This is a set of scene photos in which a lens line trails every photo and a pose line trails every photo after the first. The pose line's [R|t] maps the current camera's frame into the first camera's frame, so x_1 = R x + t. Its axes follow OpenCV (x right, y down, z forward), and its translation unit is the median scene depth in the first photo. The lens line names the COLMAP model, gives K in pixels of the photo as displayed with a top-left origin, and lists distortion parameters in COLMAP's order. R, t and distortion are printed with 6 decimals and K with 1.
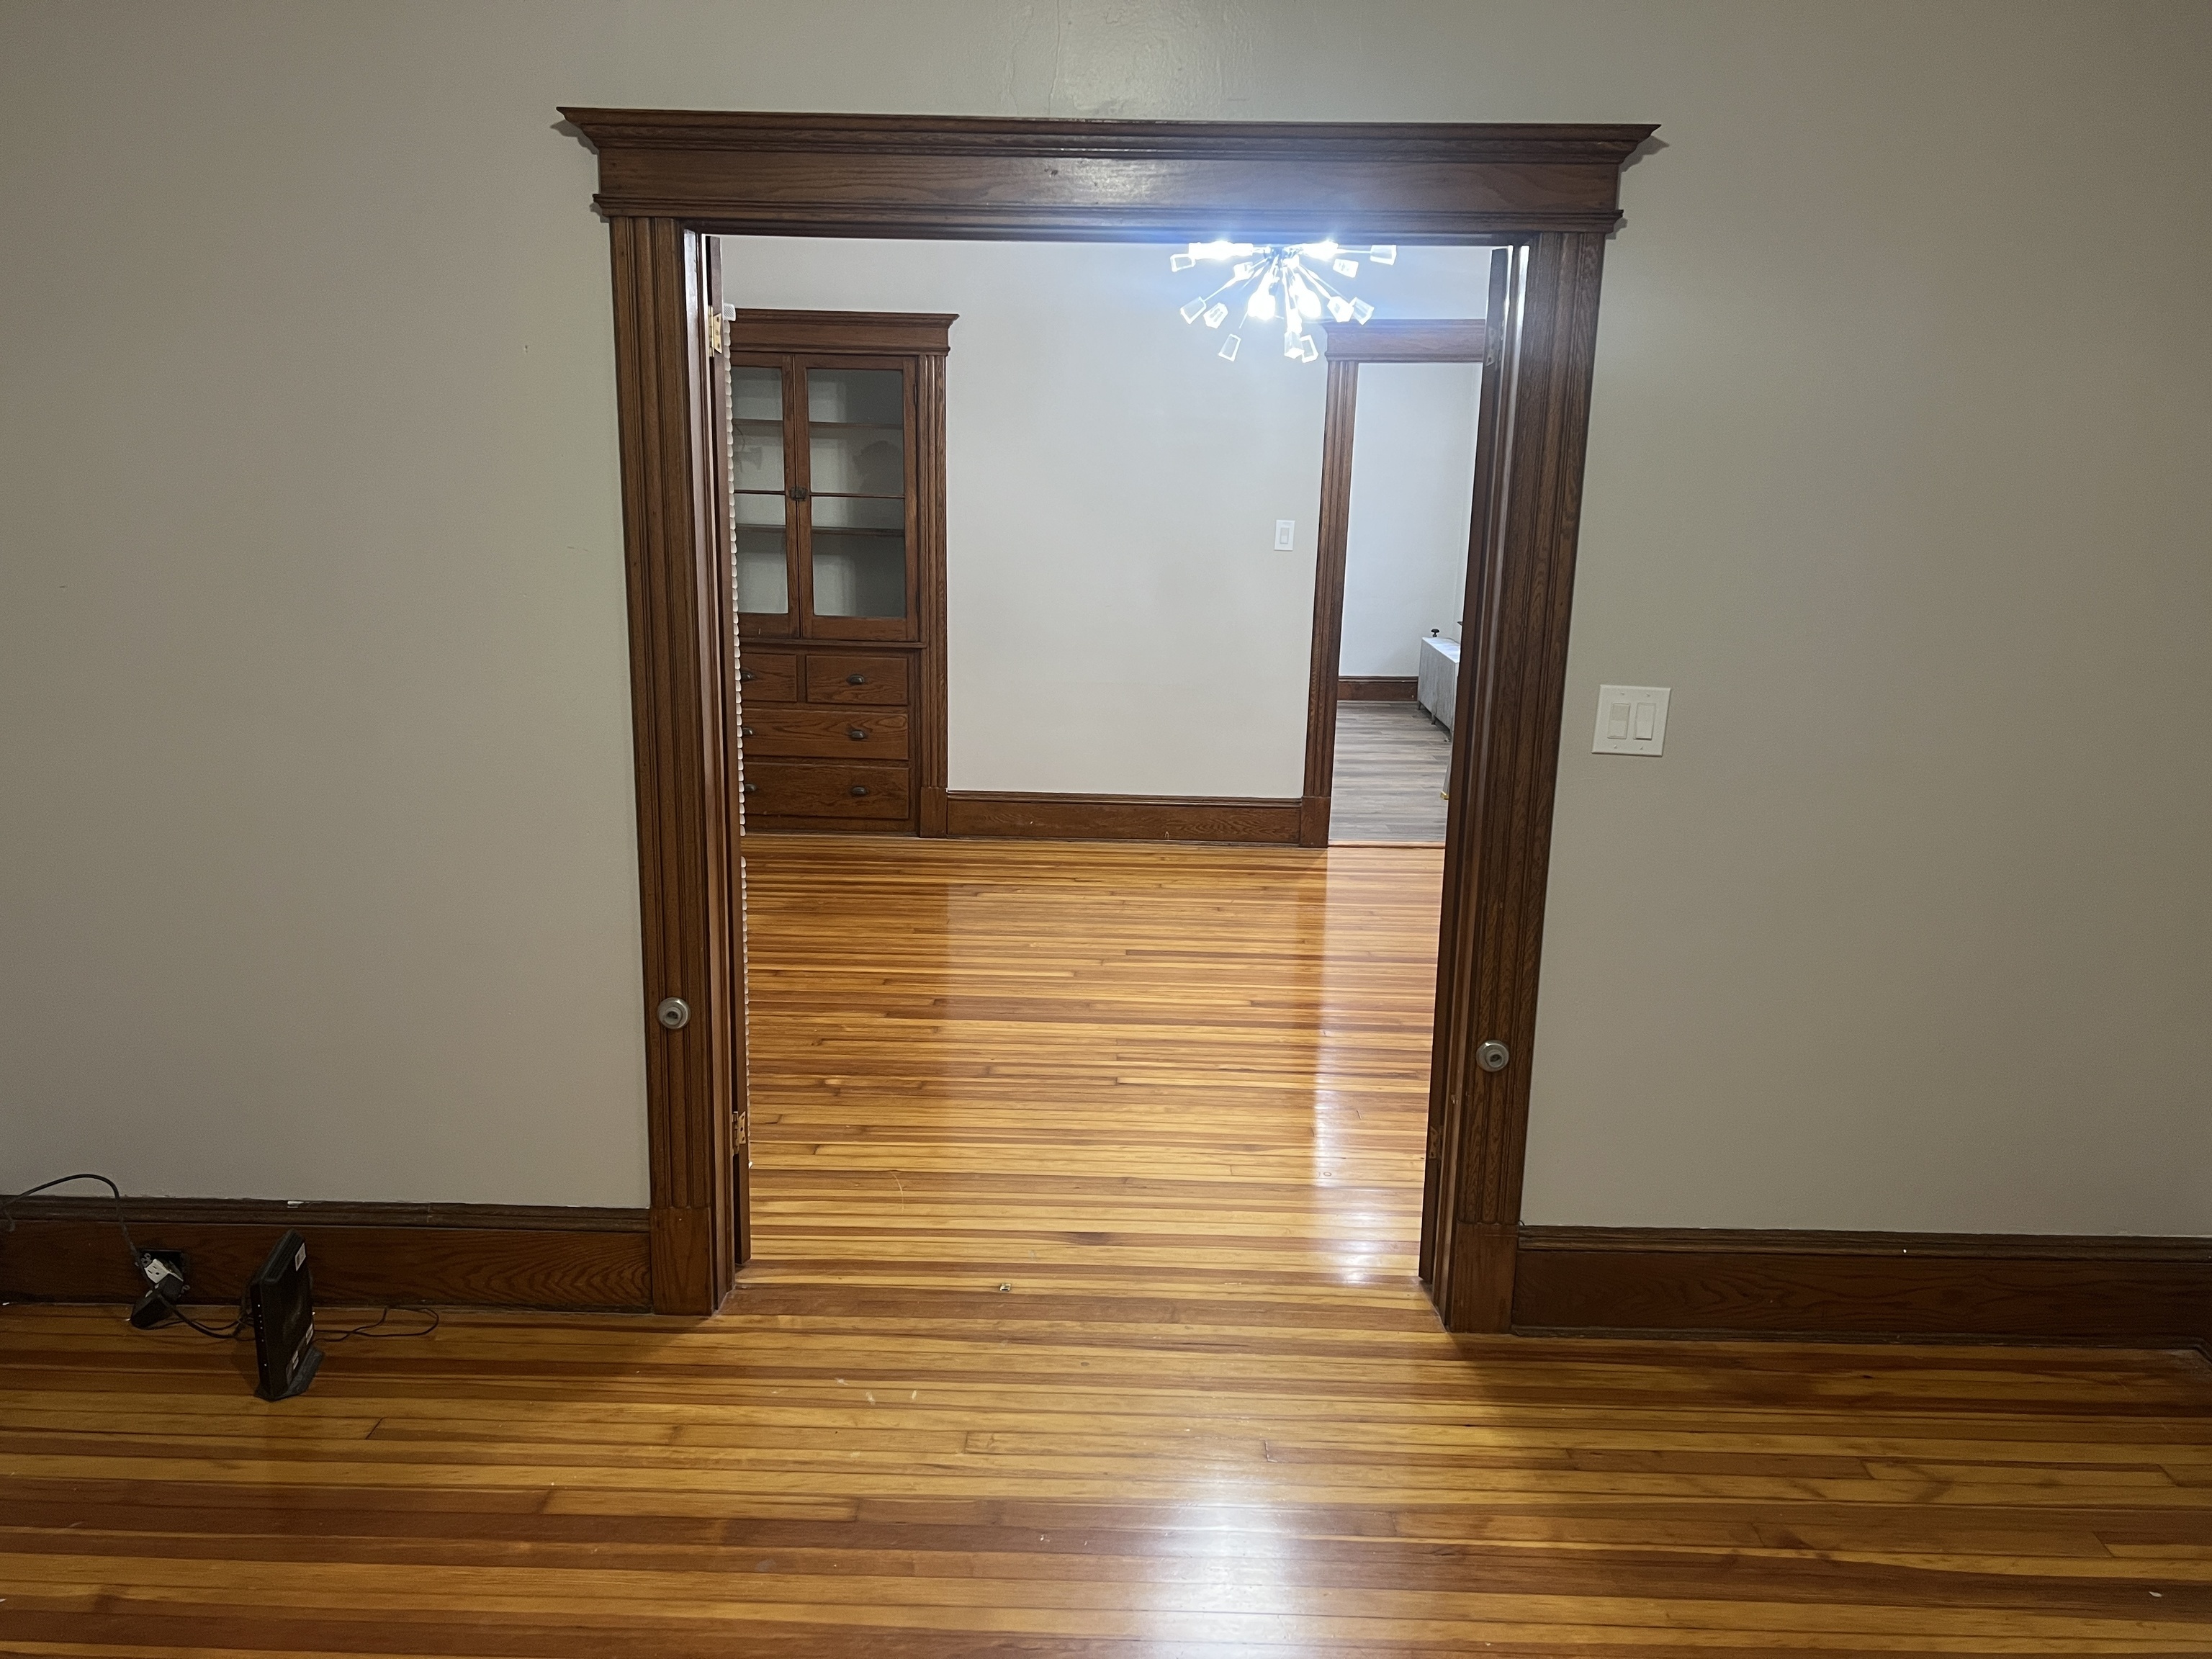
lens RADIAL K [[1663.4, 0, 1098.4], [0, 1663.4, 841.1], [0, 0, 1]] dist [0.080963, -0.062889]
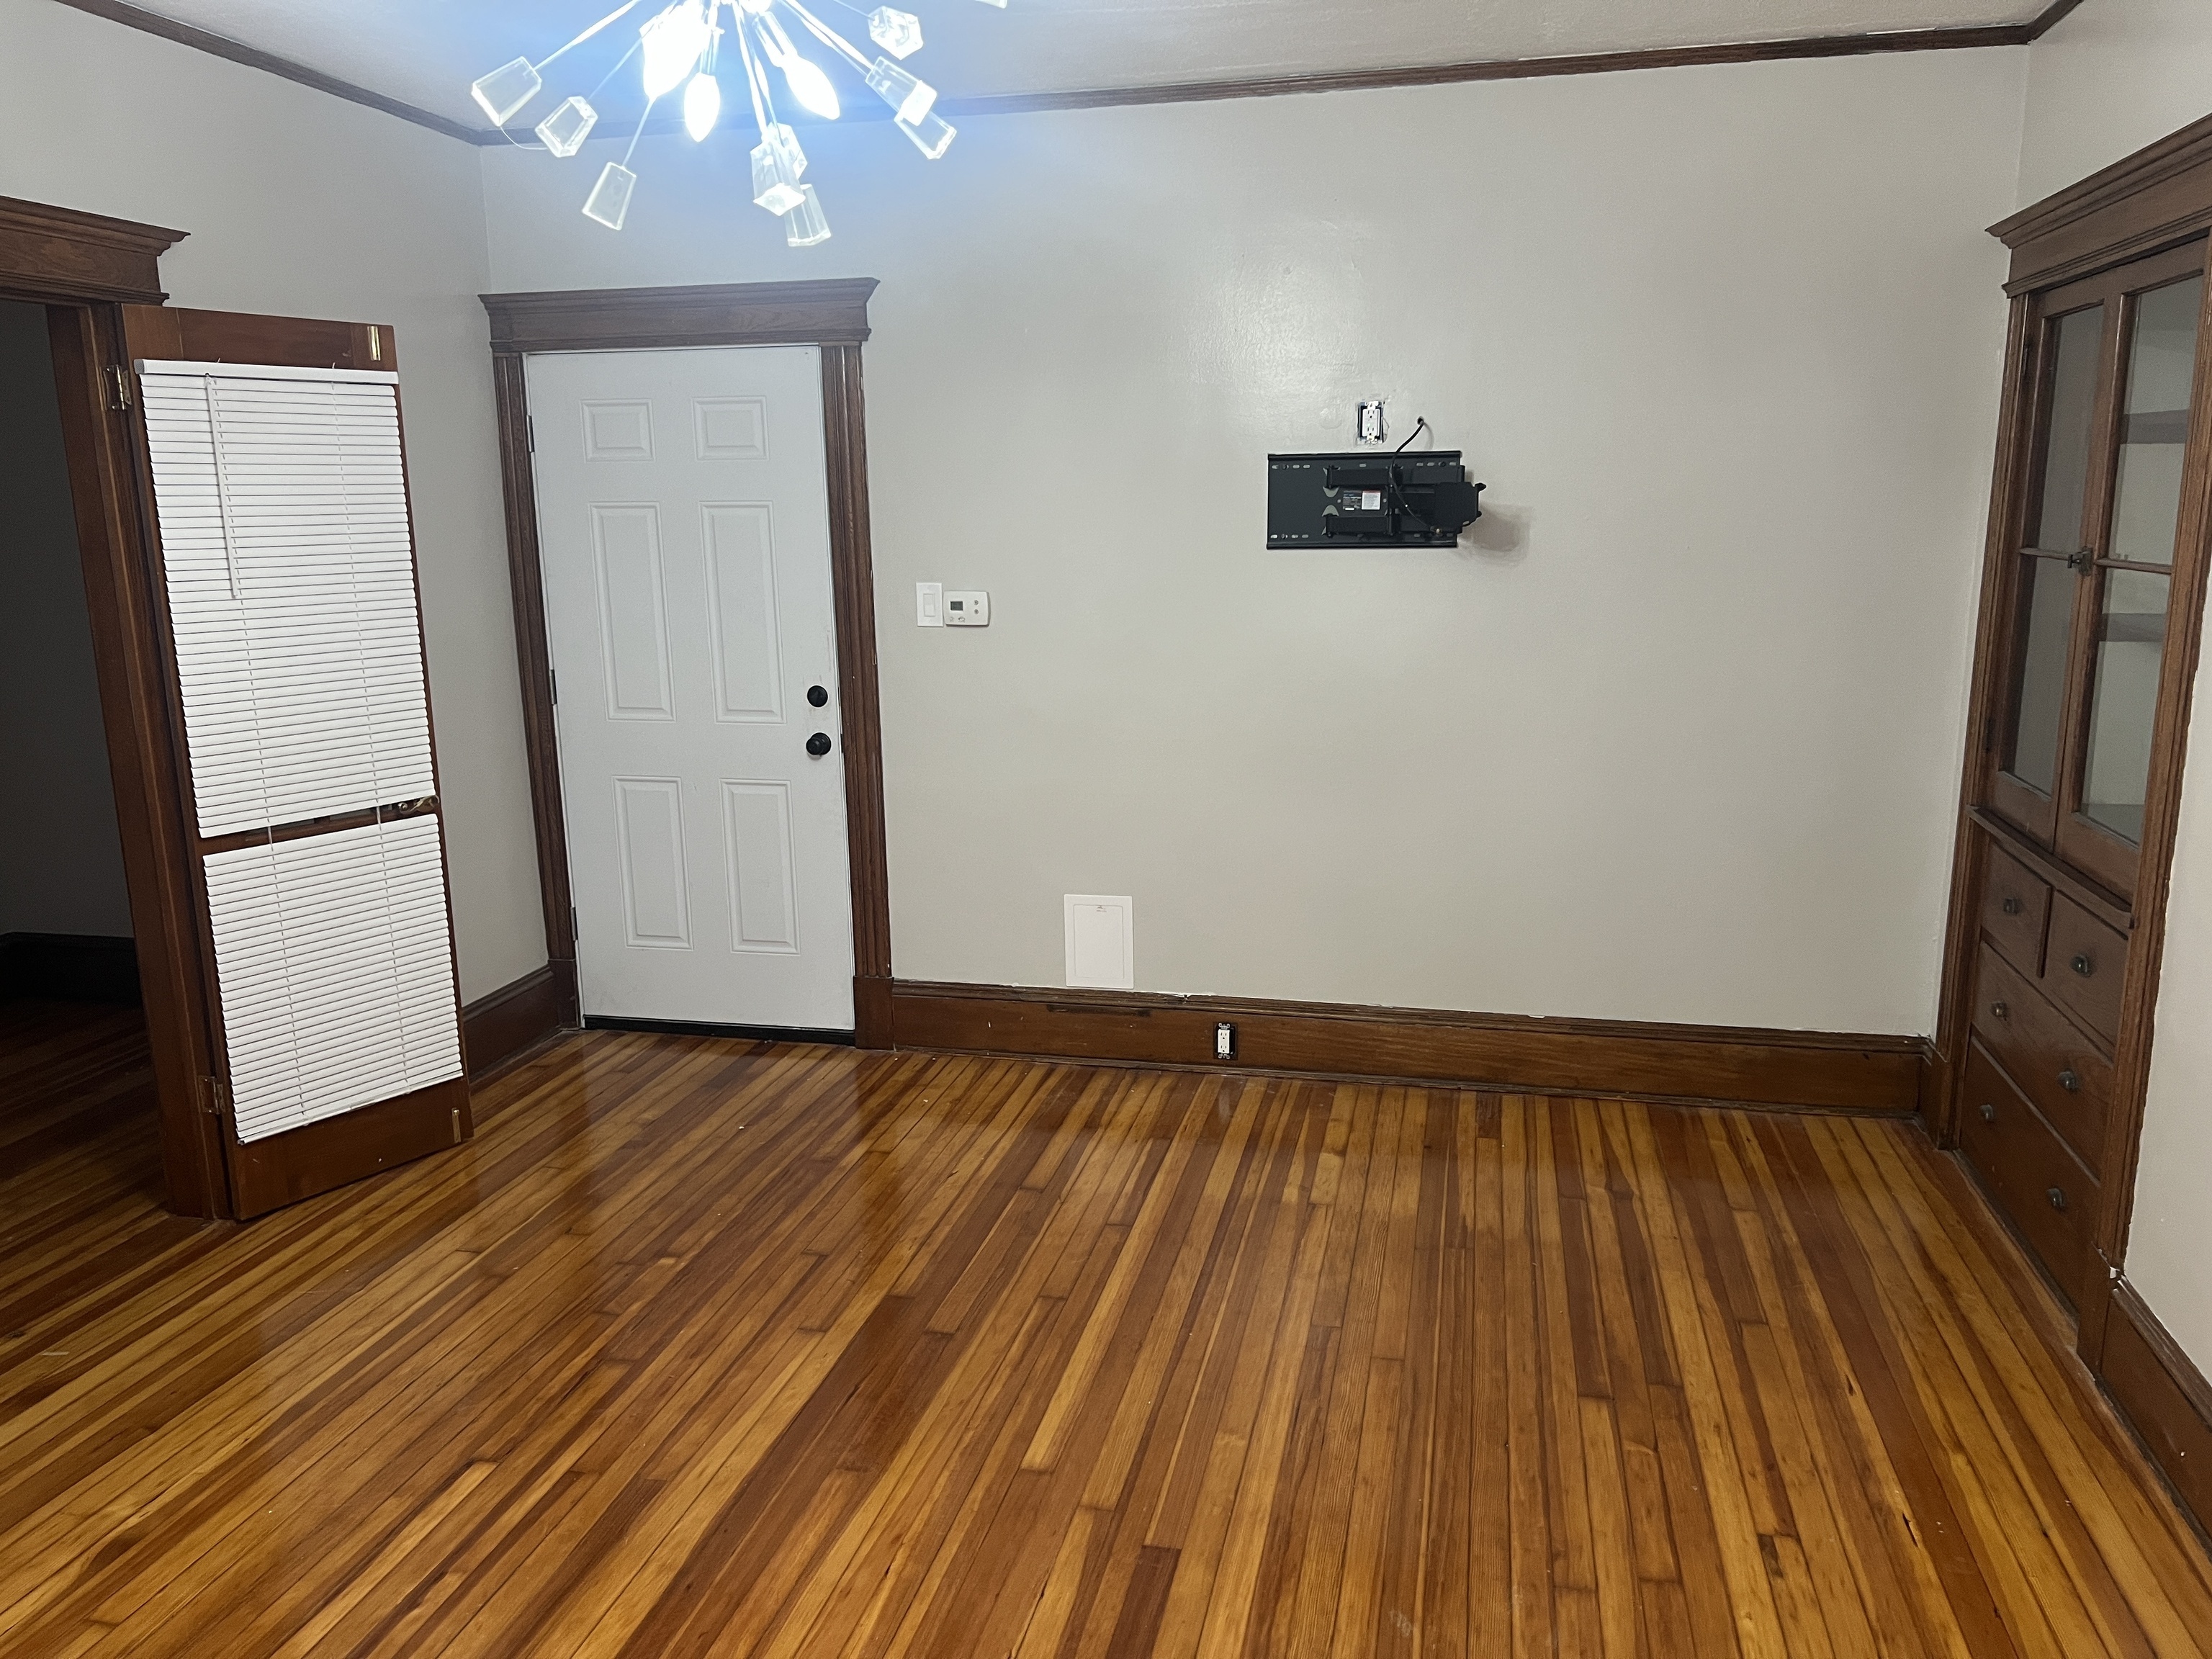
lens RADIAL K [[1678.1, 0, 1106.0], [0, 1678.1, 829.5], [0, 0, 1]] dist [0.066238, -0.046139]
pose [[-0.196959, 0.199024, -0.959998, 0.501576], [-0.203152, 0.949642, 0.238557, -0.270447], [0.959133, 0.242011, -0.146608, 1.155189]]
